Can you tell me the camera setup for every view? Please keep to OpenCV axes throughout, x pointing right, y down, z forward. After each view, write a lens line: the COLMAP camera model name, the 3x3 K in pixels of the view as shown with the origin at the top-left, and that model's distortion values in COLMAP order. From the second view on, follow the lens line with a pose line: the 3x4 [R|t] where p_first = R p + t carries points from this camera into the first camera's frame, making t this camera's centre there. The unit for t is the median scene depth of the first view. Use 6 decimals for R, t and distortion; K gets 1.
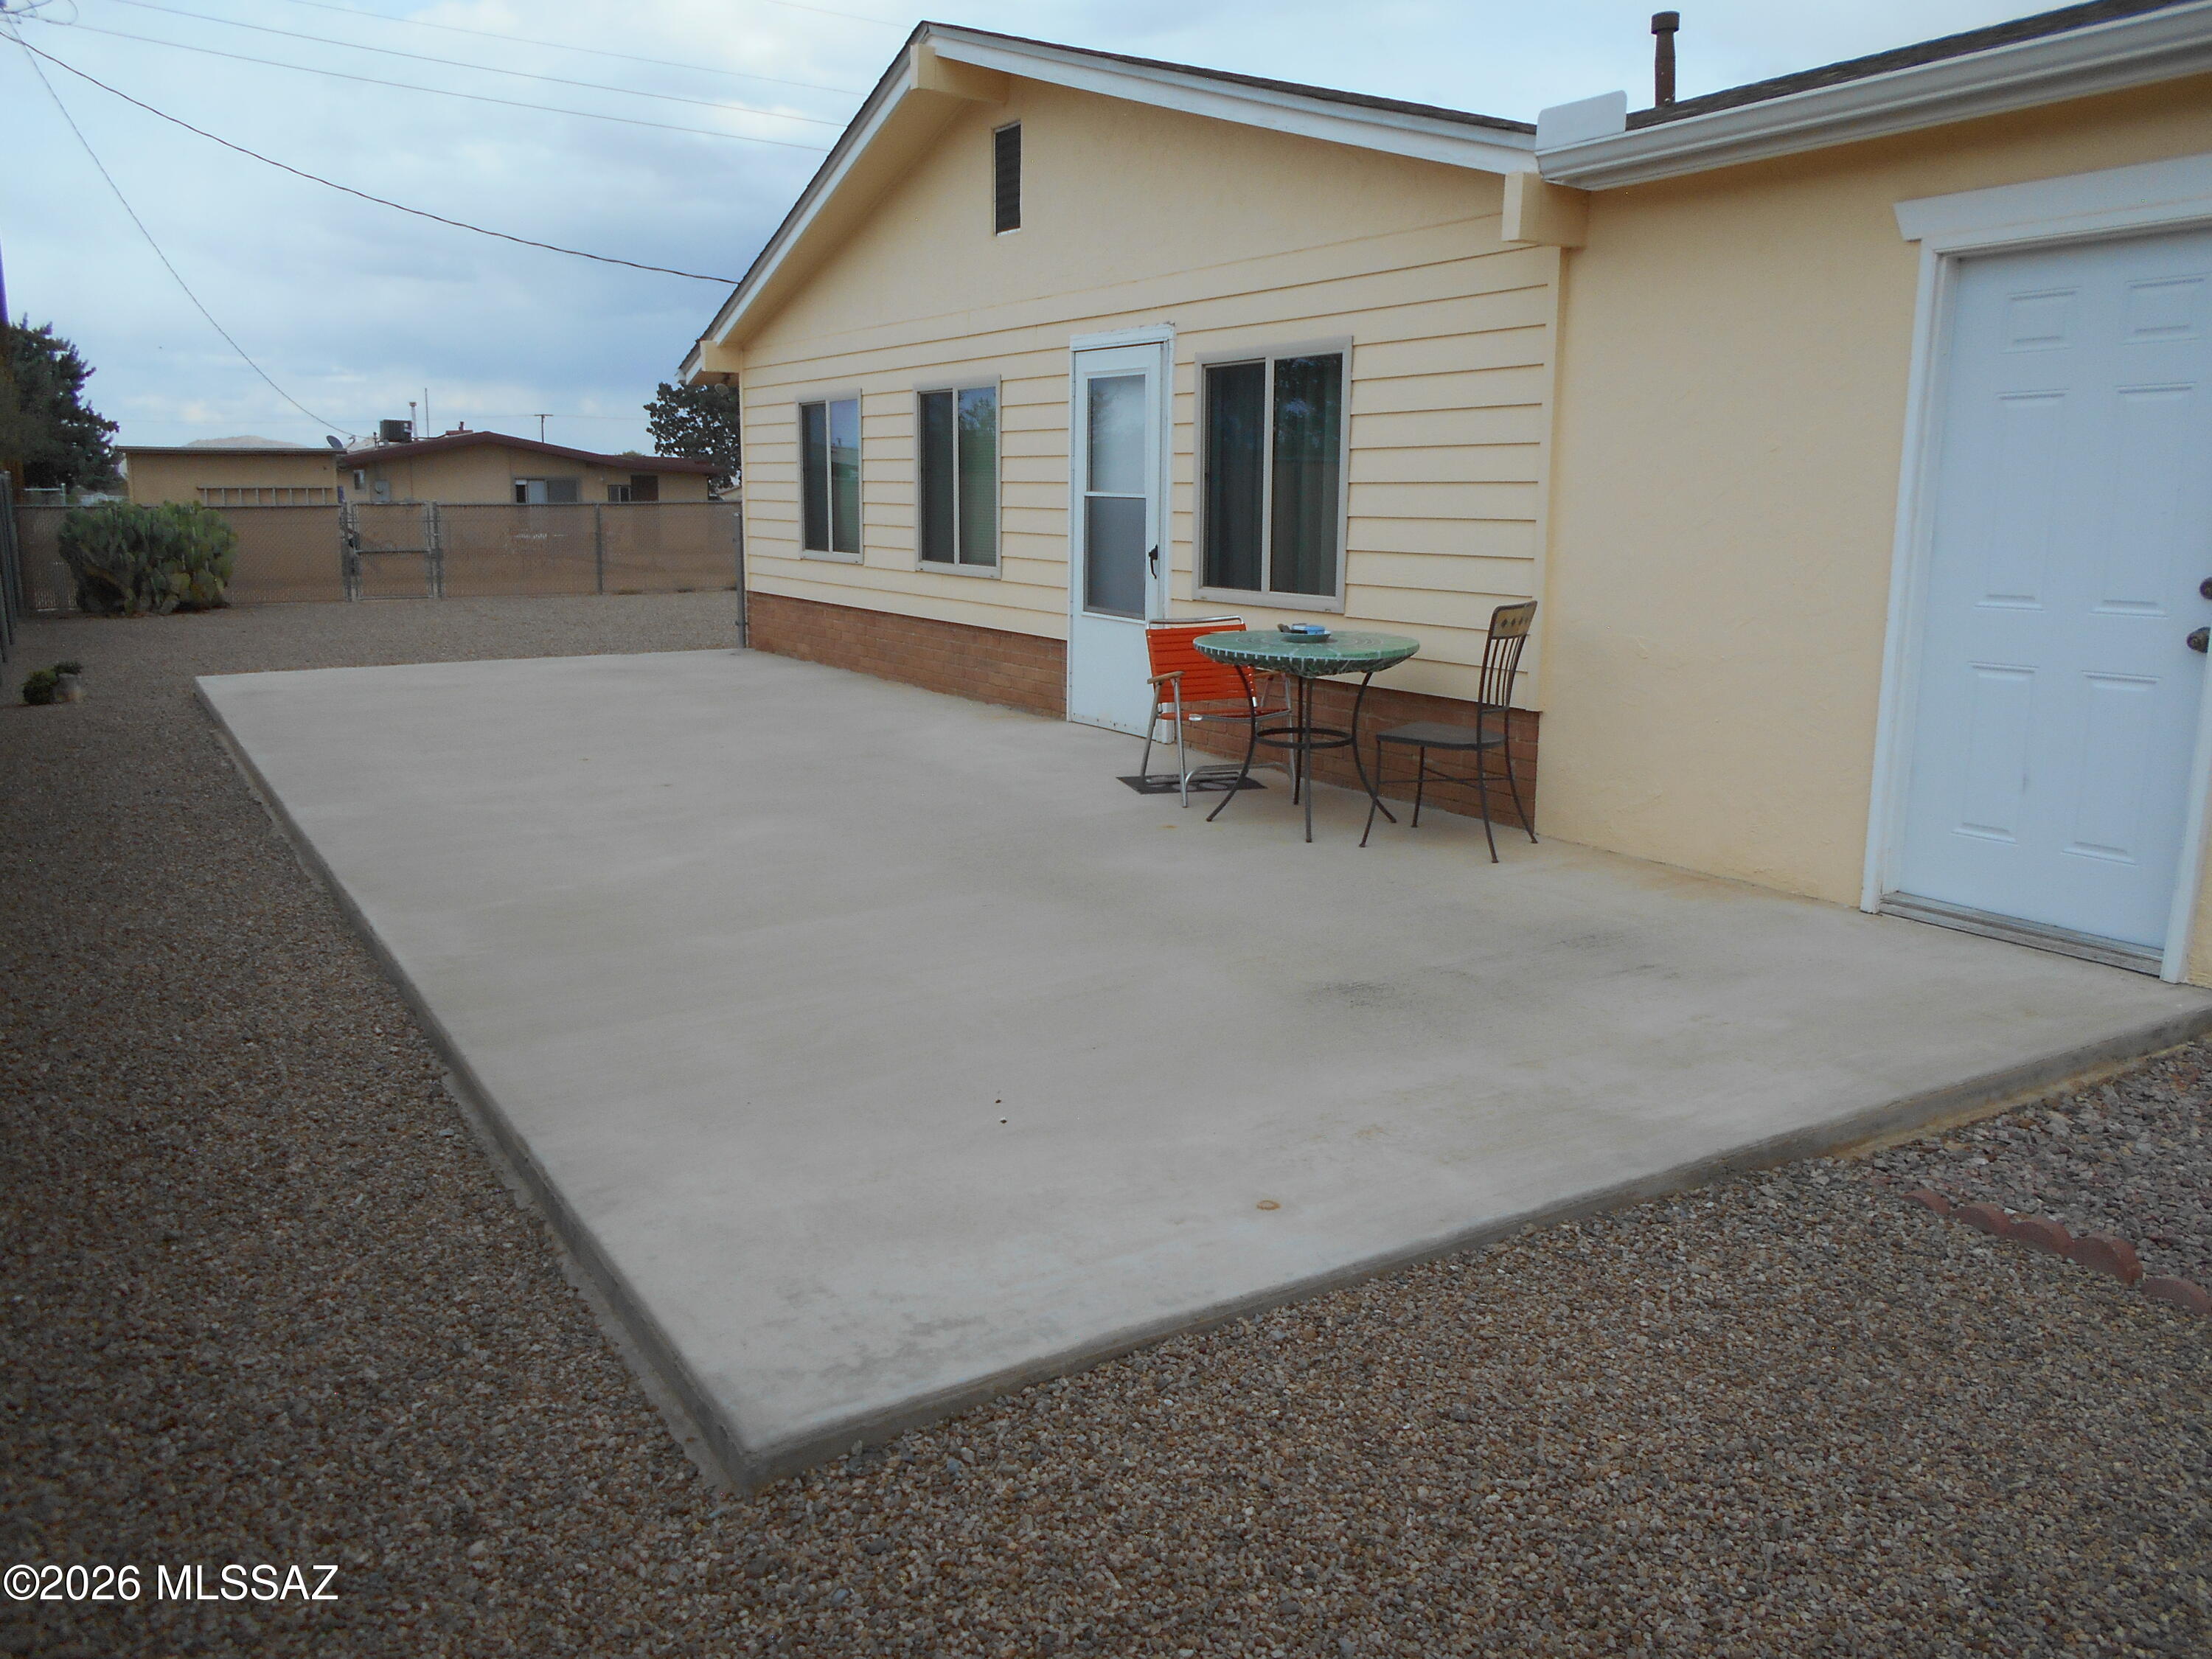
lens RADIAL K [[1671.3, 0, 1117.1], [0, 1671.3, 853.7], [0, 0, 1]] dist [-0.023750, 0.015447]
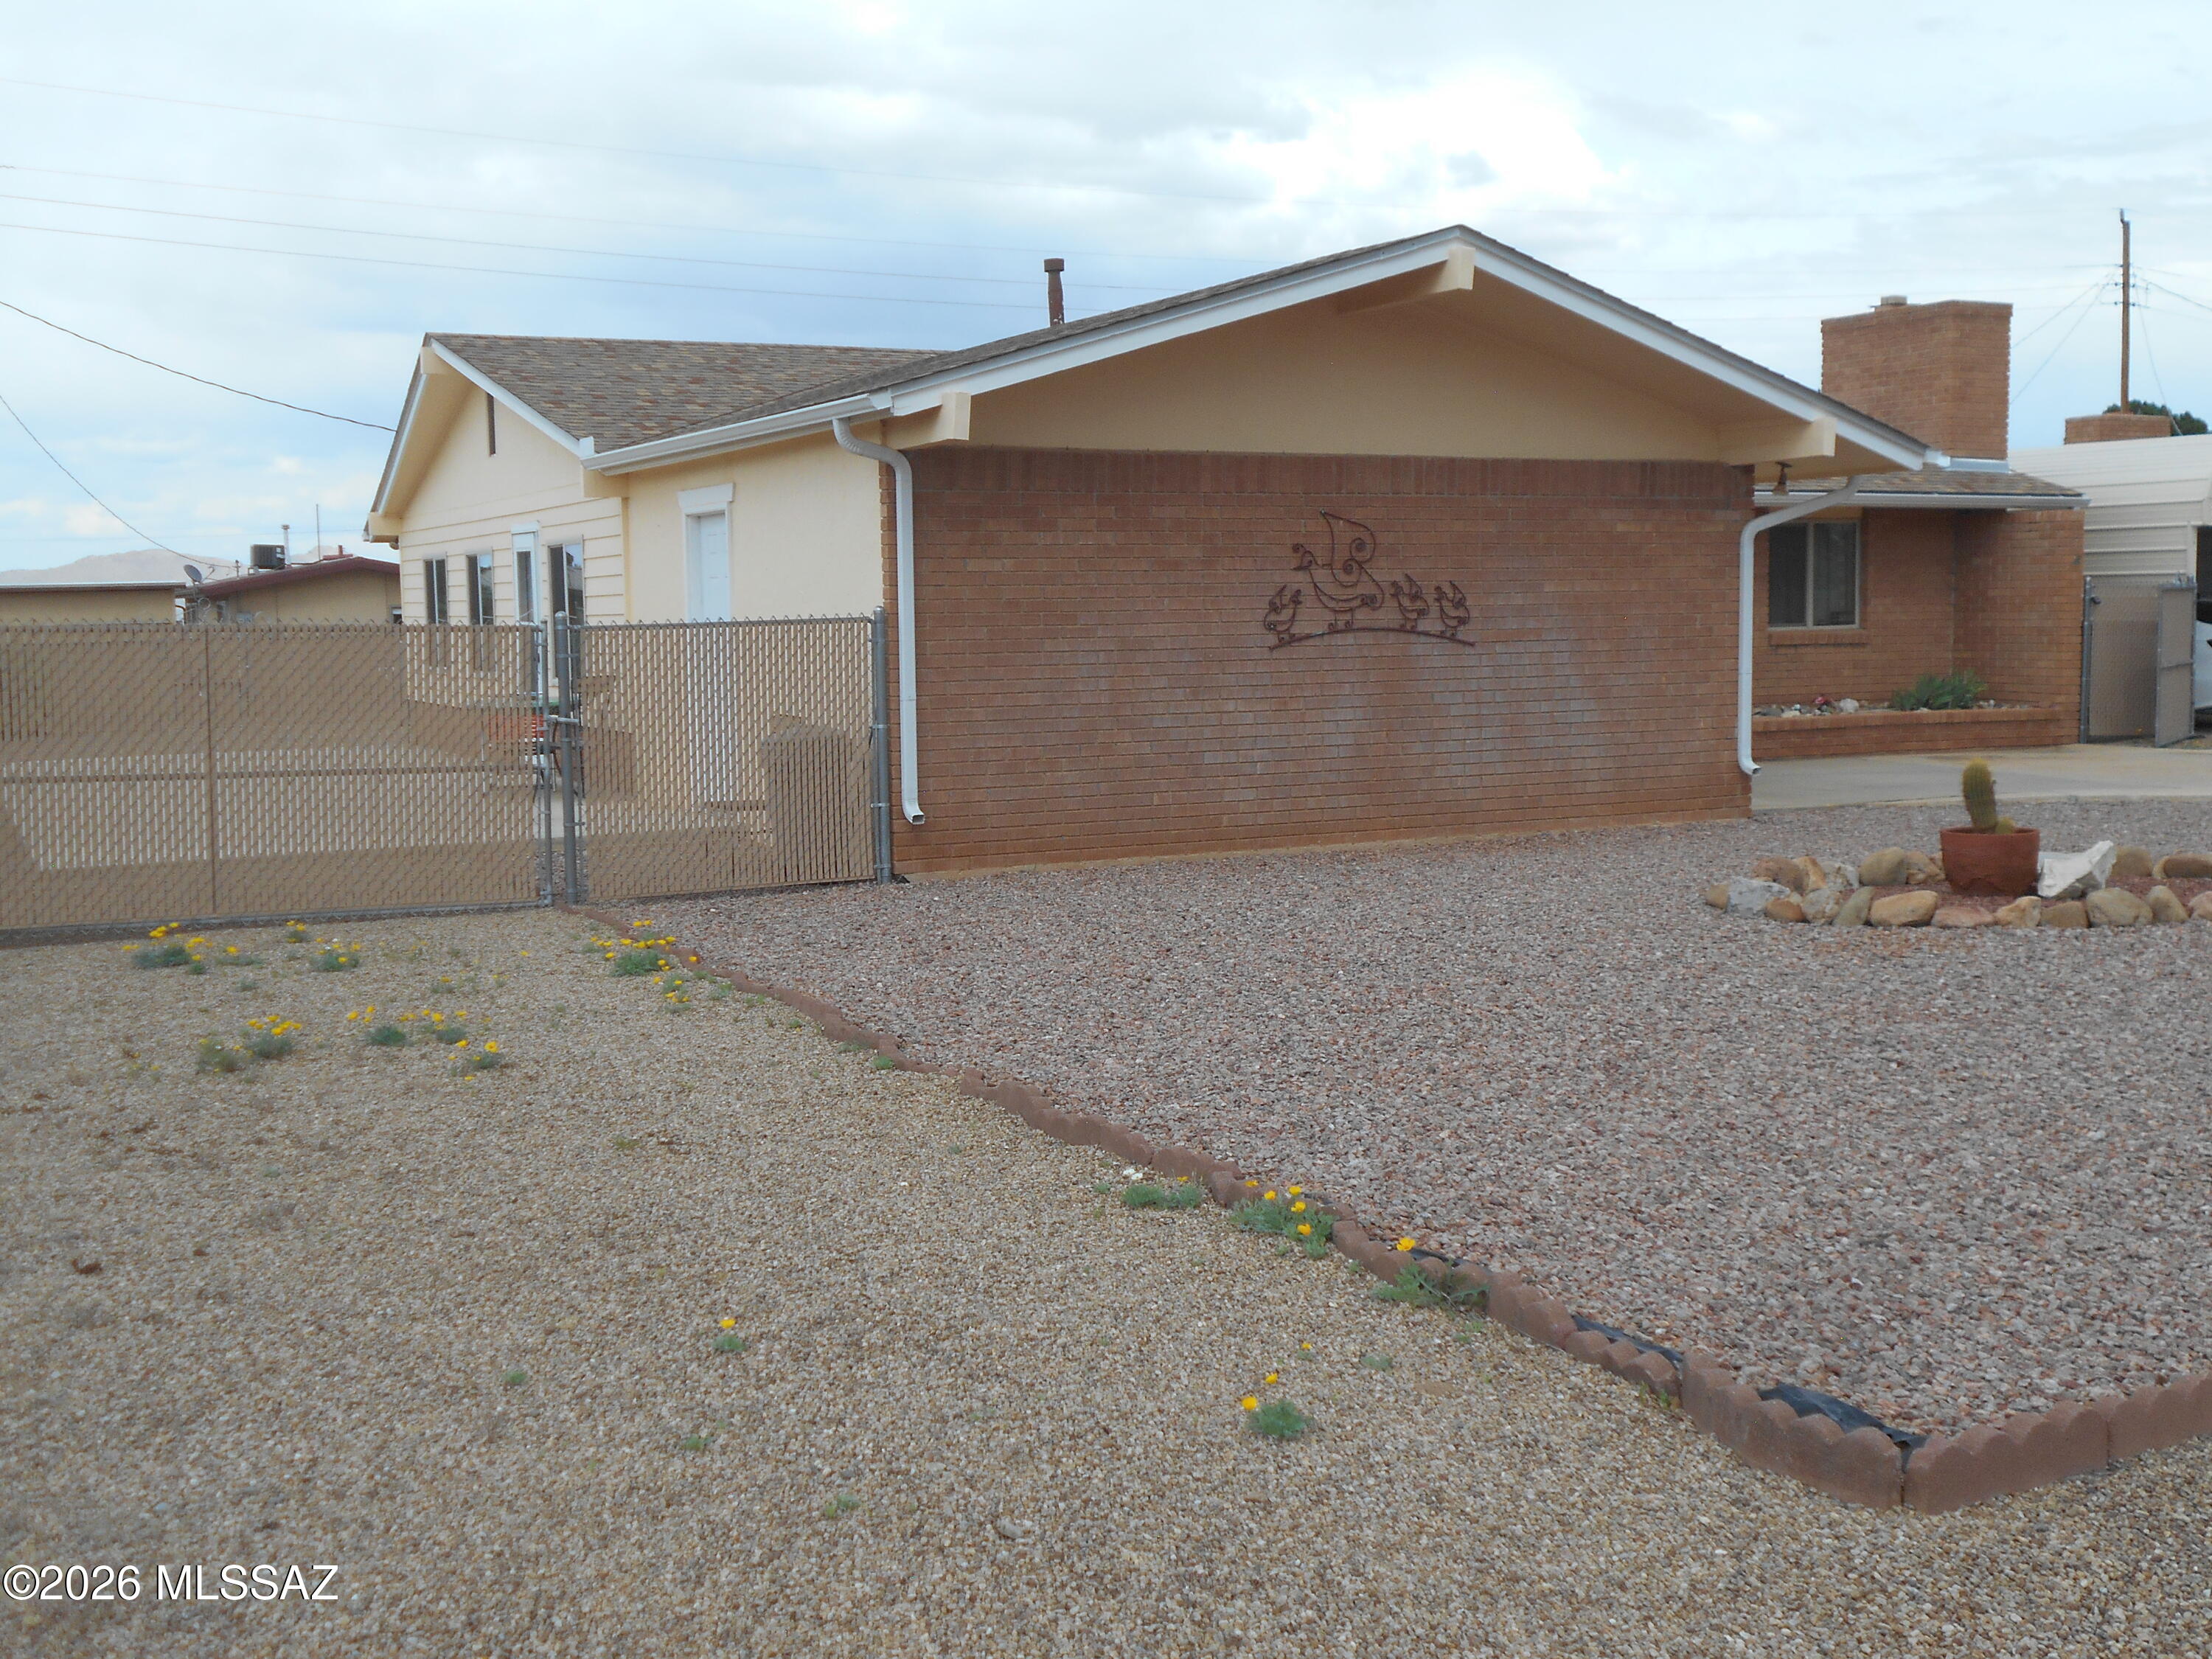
lens RADIAL K [[2389.6, 0, 1145.4], [0, 2389.6, 841.1], [0, 0, 1]] dist [0.054904, -0.015527]
pose [[0.996193, -0.016503, -0.085603, 0.563120], [0.006696, 0.993502, -0.113616, 0.187449], [0.086921, 0.112611, 0.989830, -0.872282]]
